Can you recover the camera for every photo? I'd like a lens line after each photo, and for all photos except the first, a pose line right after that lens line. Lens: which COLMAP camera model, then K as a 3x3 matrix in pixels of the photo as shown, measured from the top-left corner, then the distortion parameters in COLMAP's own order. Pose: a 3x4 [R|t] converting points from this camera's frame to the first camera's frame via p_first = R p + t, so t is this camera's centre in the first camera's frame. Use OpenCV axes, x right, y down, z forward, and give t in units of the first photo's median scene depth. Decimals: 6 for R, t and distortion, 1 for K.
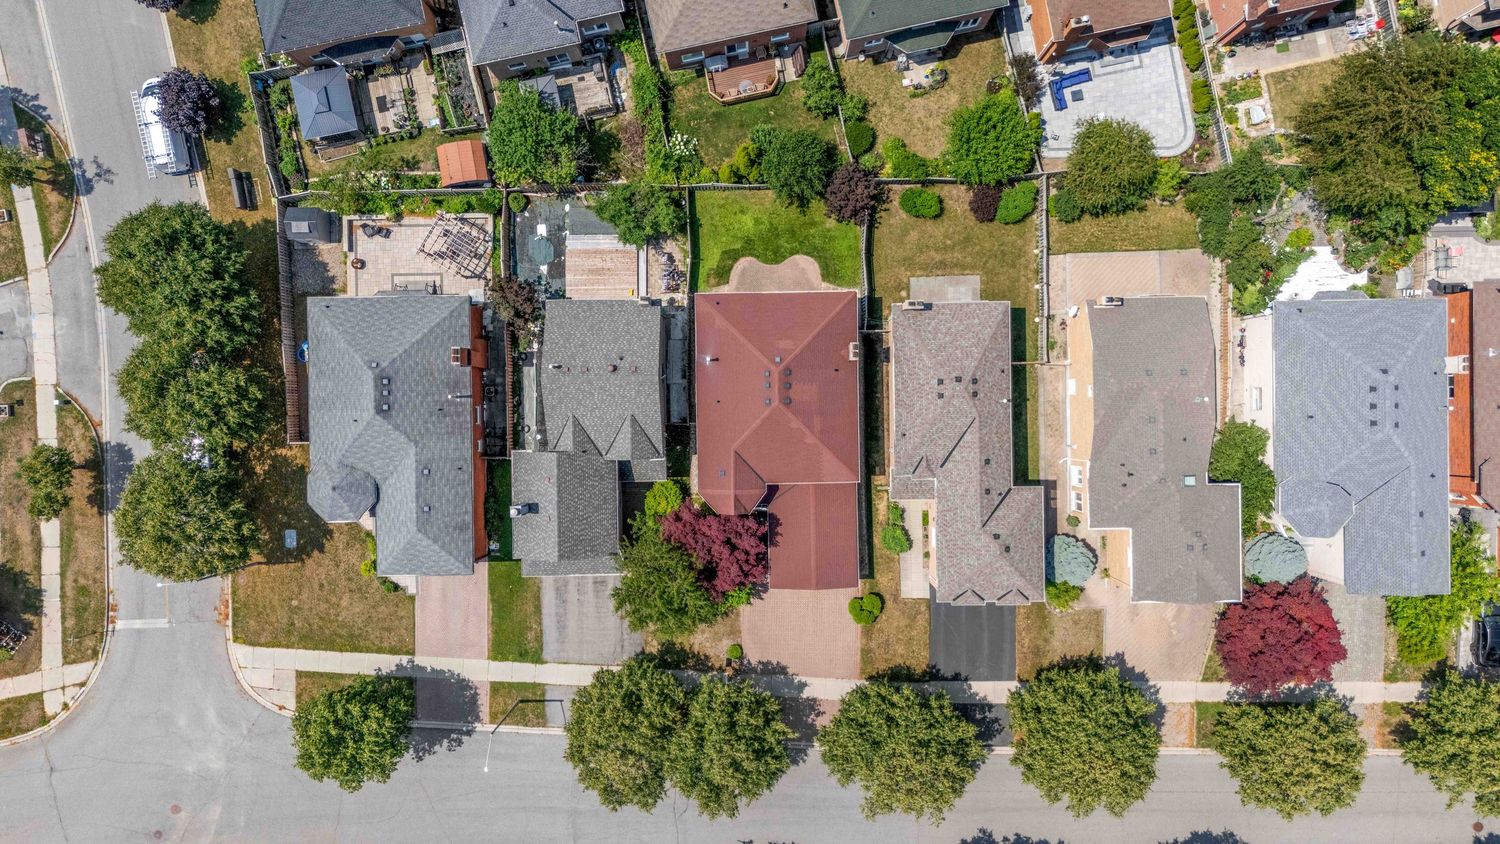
lens RADIAL K [[1109.8, 0, 752.1], [0, 1109.8, 420.9], [0, 0, 1]] dist [0.067861, -0.073516]
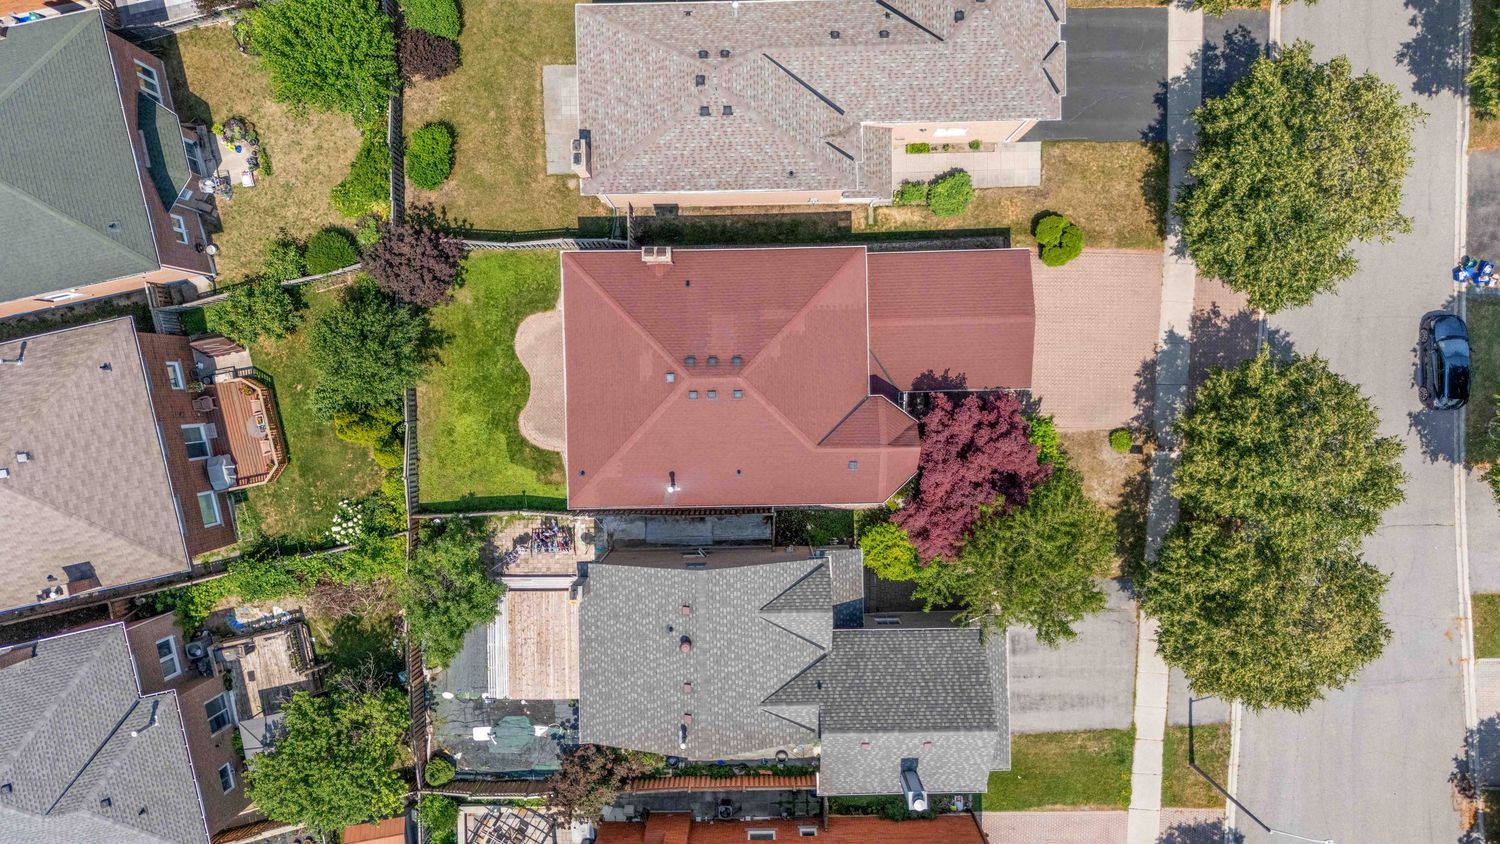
lens RADIAL K [[1109.8, 0, 752.1], [0, 1109.8, 420.9], [0, 0, 1]] dist [0.067861, -0.073516]
pose [[-0.003707, -0.999749, -0.022083, 0.011592], [0.999955, -0.003513, -0.008851, -0.003932], [0.008772, -0.022114, 0.999717, 0.344334]]
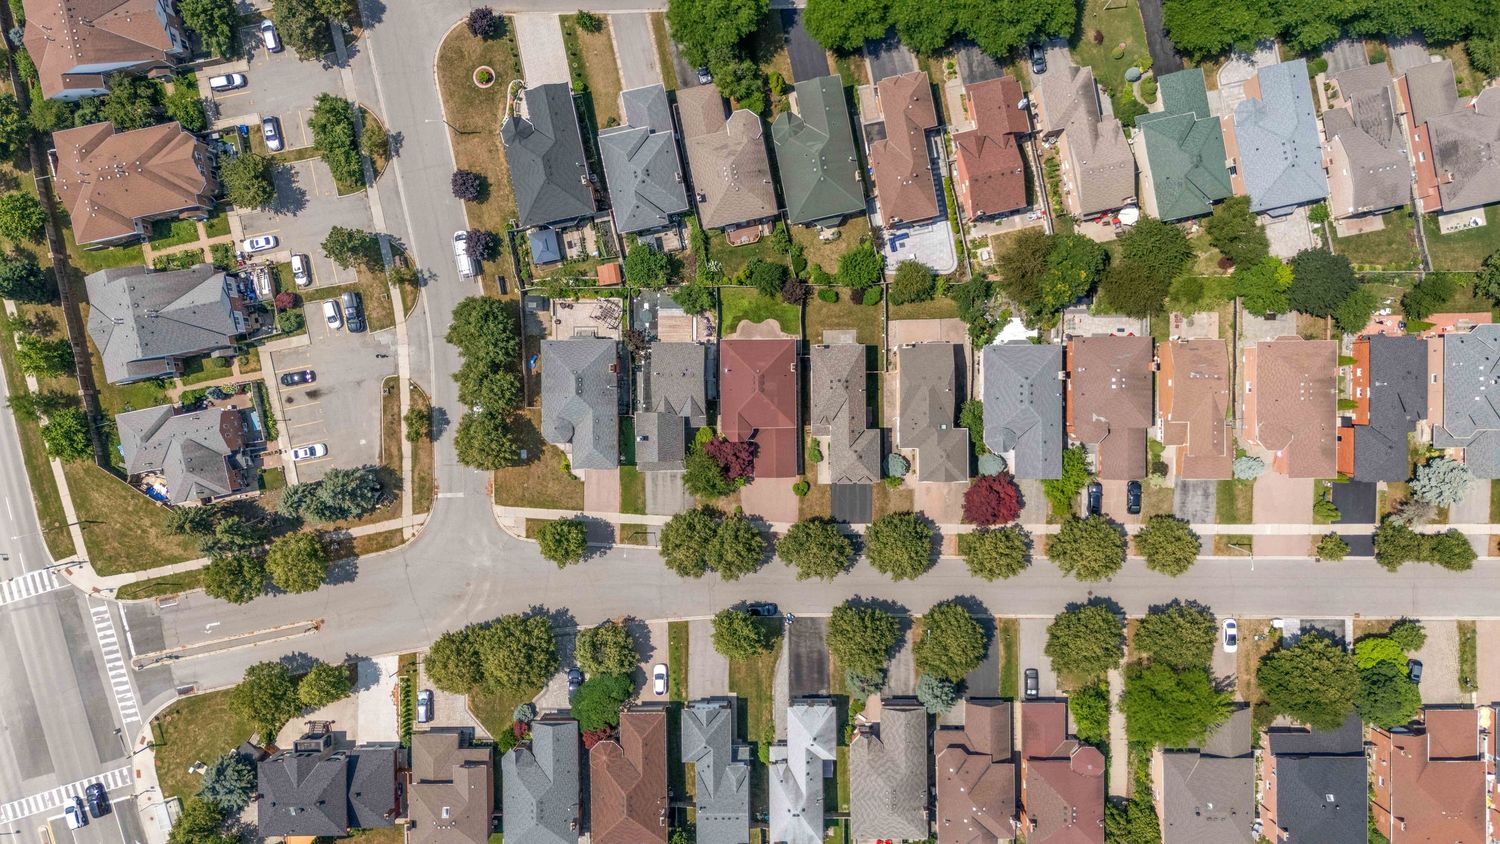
lens RADIAL K [[1109.8, 0, 752.1], [0, 1109.8, 420.9], [0, 0, 1]] dist [0.067861, -0.073516]
pose [[0.999933, 0.006072, -0.009845, 0.030311], [-0.005842, 0.999715, 0.023140, -0.006383], [0.009982, -0.023081, 0.999684, -1.086589]]
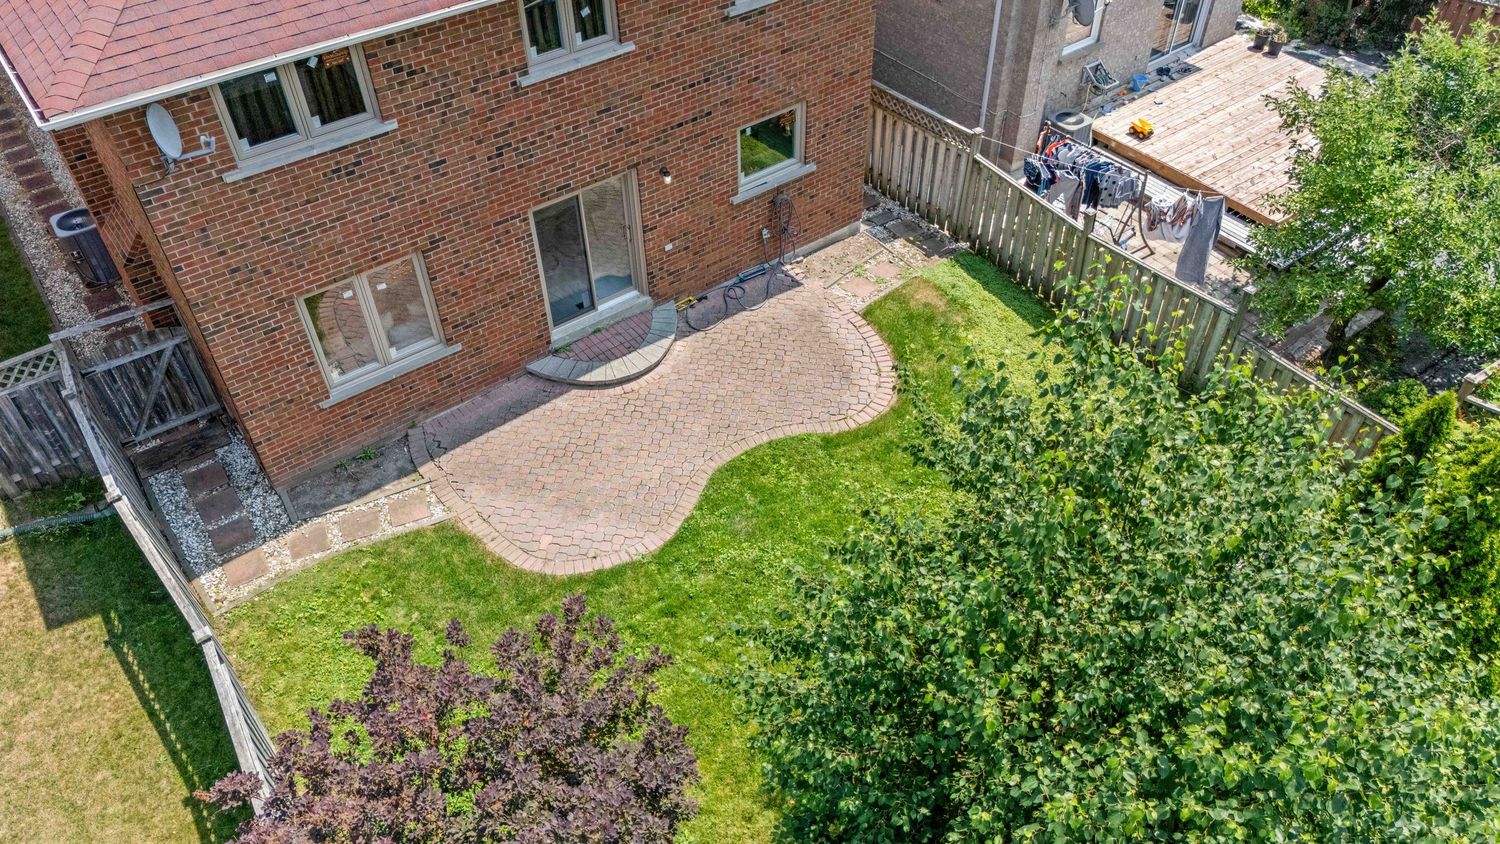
lens RADIAL K [[1109.8, 0, 752.1], [0, 1109.8, 420.9], [0, 0, 1]] dist [0.067861, -0.073516]
pose [[-0.809116, 0.417911, -0.413138, 0.090802], [-0.587488, -0.558770, 0.585350, -0.246491], [0.013775, 0.716329, 0.697627, 0.870005]]
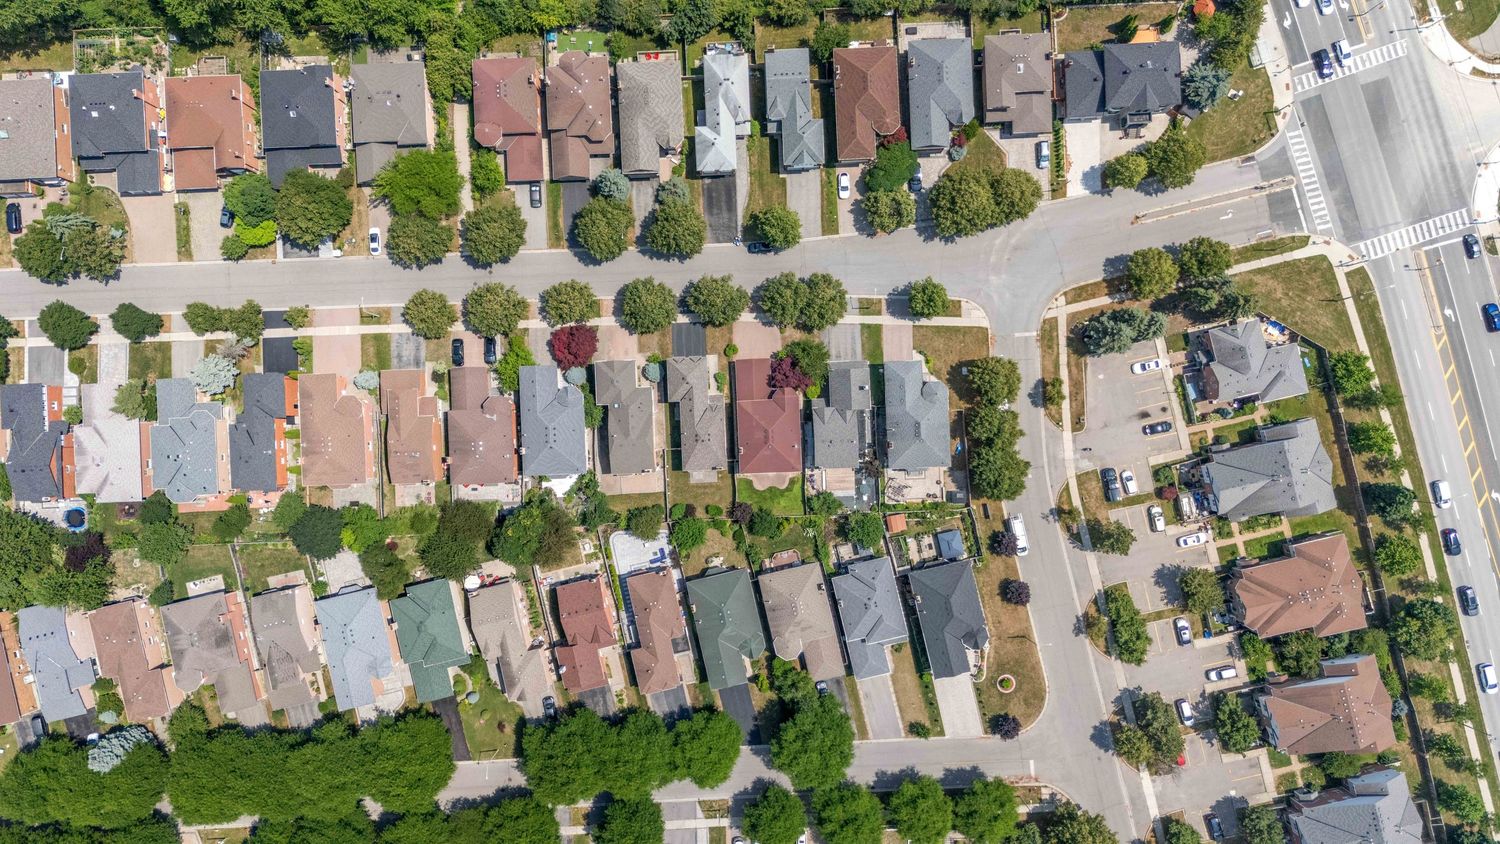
lens RADIAL K [[1109.8, 0, 752.1], [0, 1109.8, 420.9], [0, 0, 1]] dist [0.067861, -0.073516]
pose [[-0.999422, 0.026563, 0.021217, 0.006755], [-0.026521, -0.999646, 0.002243, 0.001955], [0.021269, 0.001679, 0.999772, -1.512944]]
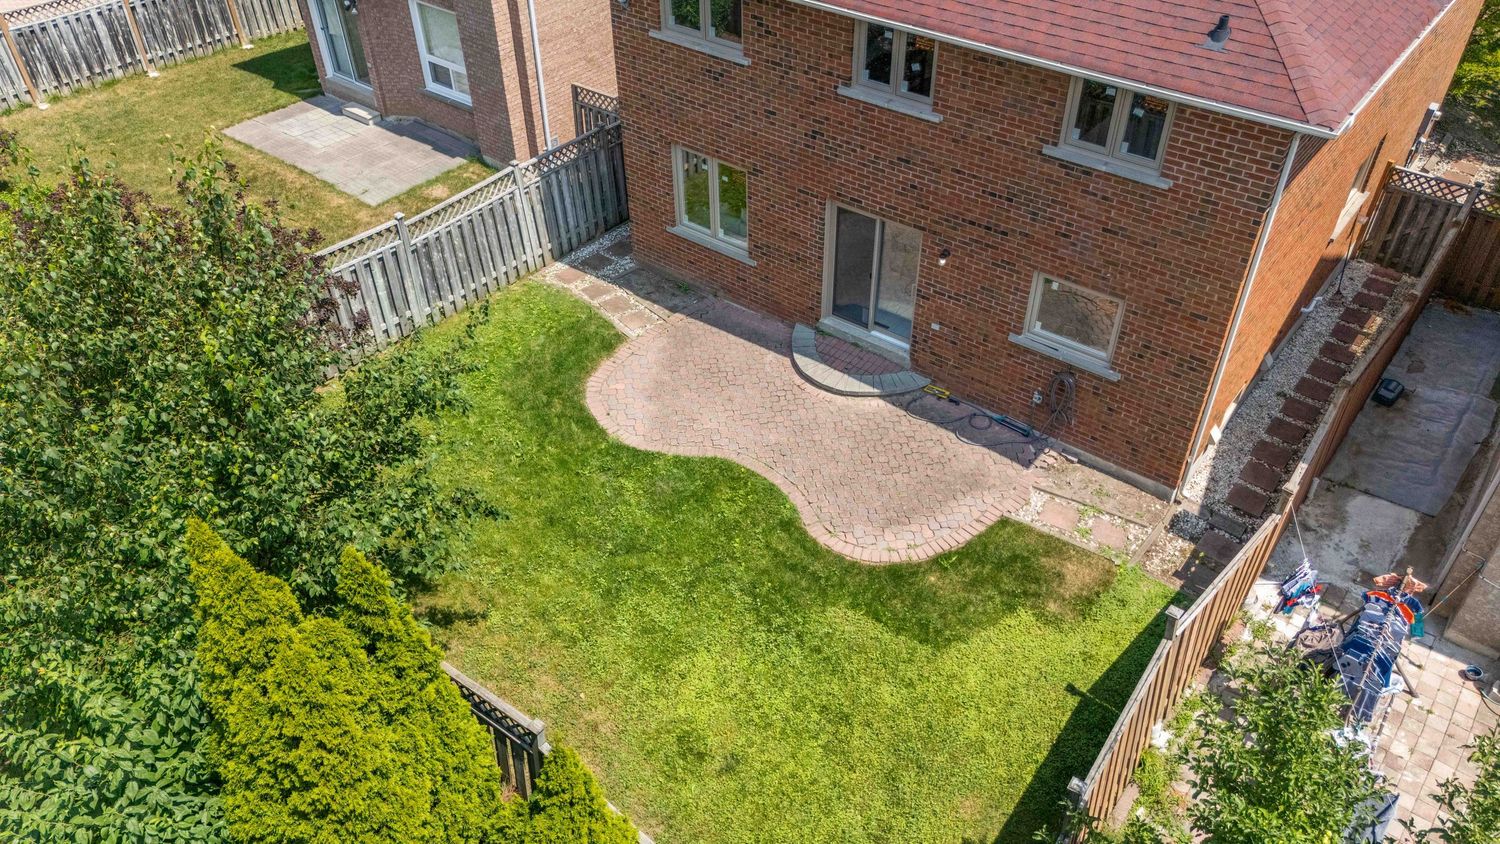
lens RADIAL K [[1109.8, 0, 752.1], [0, 1109.8, 420.9], [0, 0, 1]] dist [0.067861, -0.073516]
pose [[-0.778139, -0.391837, 0.490881, -0.073449], [0.627928, -0.503190, 0.593722, -0.252160], [0.014364, 0.770236, 0.637597, 0.871167]]
